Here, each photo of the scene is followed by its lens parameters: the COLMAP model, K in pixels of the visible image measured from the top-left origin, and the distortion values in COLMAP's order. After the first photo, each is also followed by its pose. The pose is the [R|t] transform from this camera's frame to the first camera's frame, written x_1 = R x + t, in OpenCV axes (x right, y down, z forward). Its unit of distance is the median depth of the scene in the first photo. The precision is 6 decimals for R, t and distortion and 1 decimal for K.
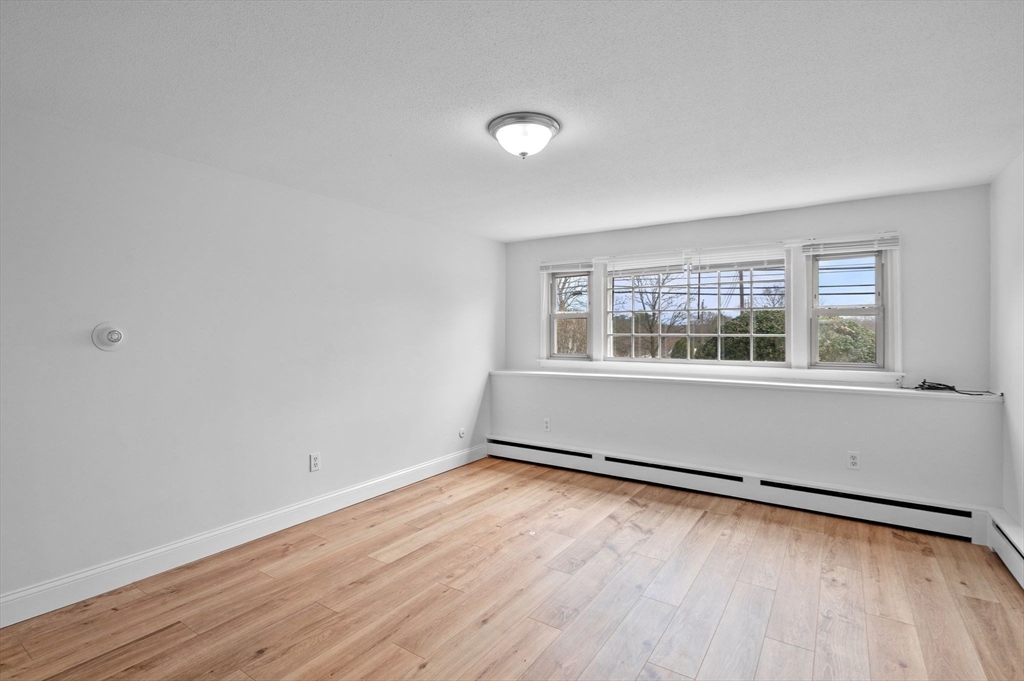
lens RADIAL K [[485.6, 0, 507.6], [0, 485.6, 333.3], [0, 0, 1]] dist [-0.003513, -0.002208]
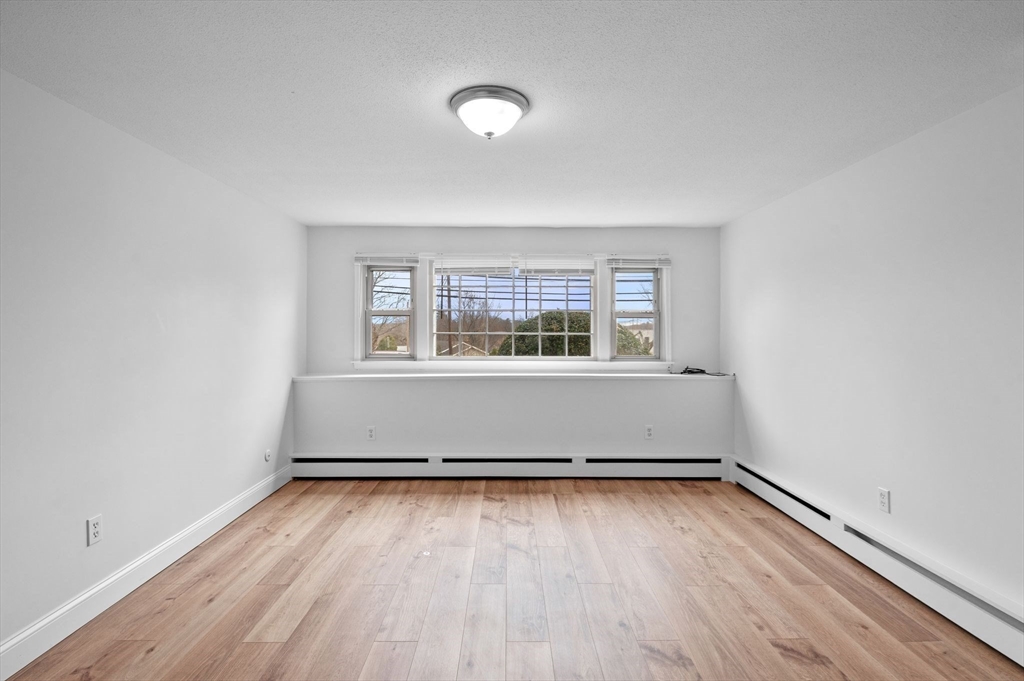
lens RADIAL K [[485.6, 0, 504.9], [0, 485.6, 331.5], [0, 0, 1]] dist [-0.003513, -0.002208]
pose [[0.827217, 0.001058, 0.561882, -0.317790], [-0.000562, 0.999999, -0.001056, 0.000392], [-0.561883, 0.000558, 0.827217, 0.162722]]
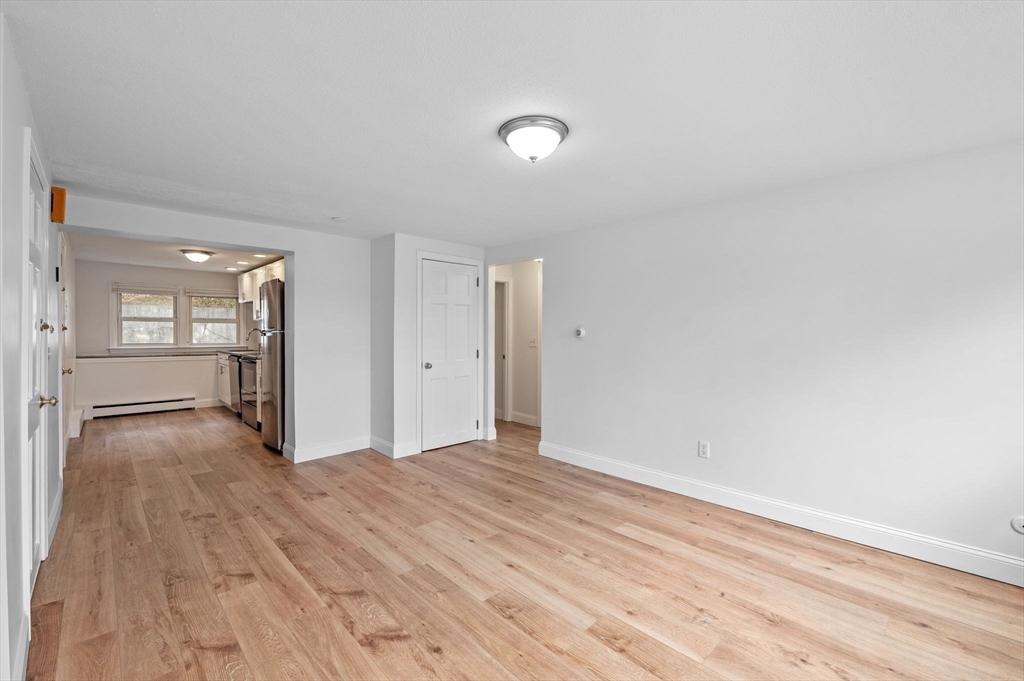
lens RADIAL K [[436.0, 0, 508.9], [0, 436.0, 339.3], [0, 0, 1]] dist [-0.008212, -0.001175]
pose [[-0.208370, 0.017561, -0.977892, 0.668561], [-0.004200, 0.999814, 0.018849, 0.001443], [0.978041, 0.008035, -0.208258, 0.802246]]
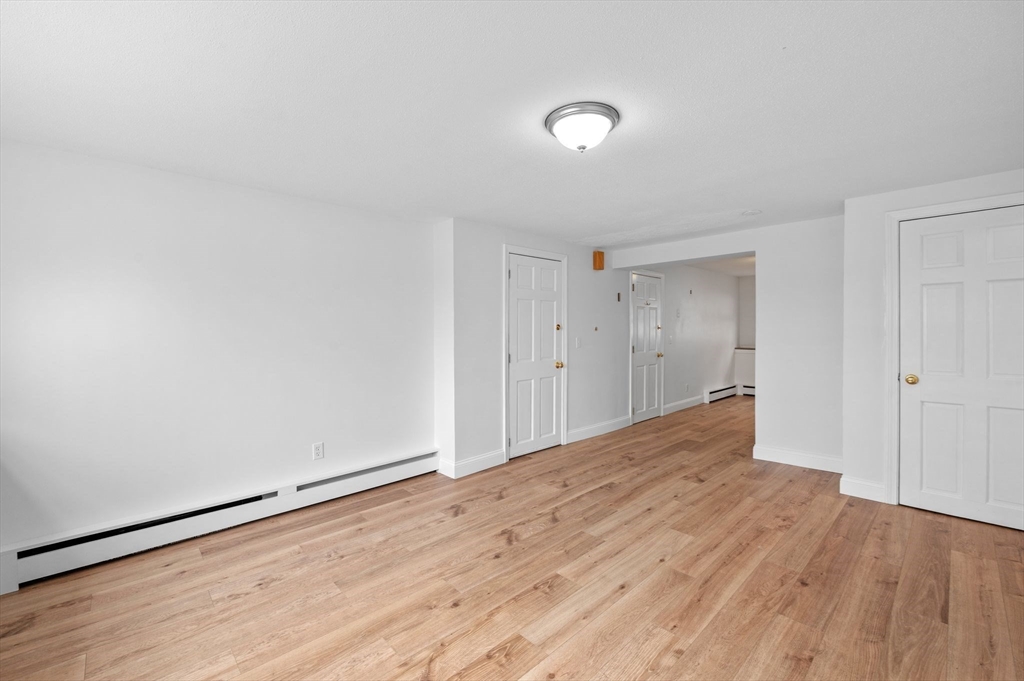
lens RADIAL K [[424.2, 0, 516.2], [0, 424.2, 337.5], [0, 0, 1]] dist [-0.009134, -0.000780]
pose [[-0.979367, 0.004061, 0.202048, -0.004843], [0.007922, 0.999801, 0.018307, 0.000412], [-0.201934, 0.019530, -0.979204, 1.308434]]
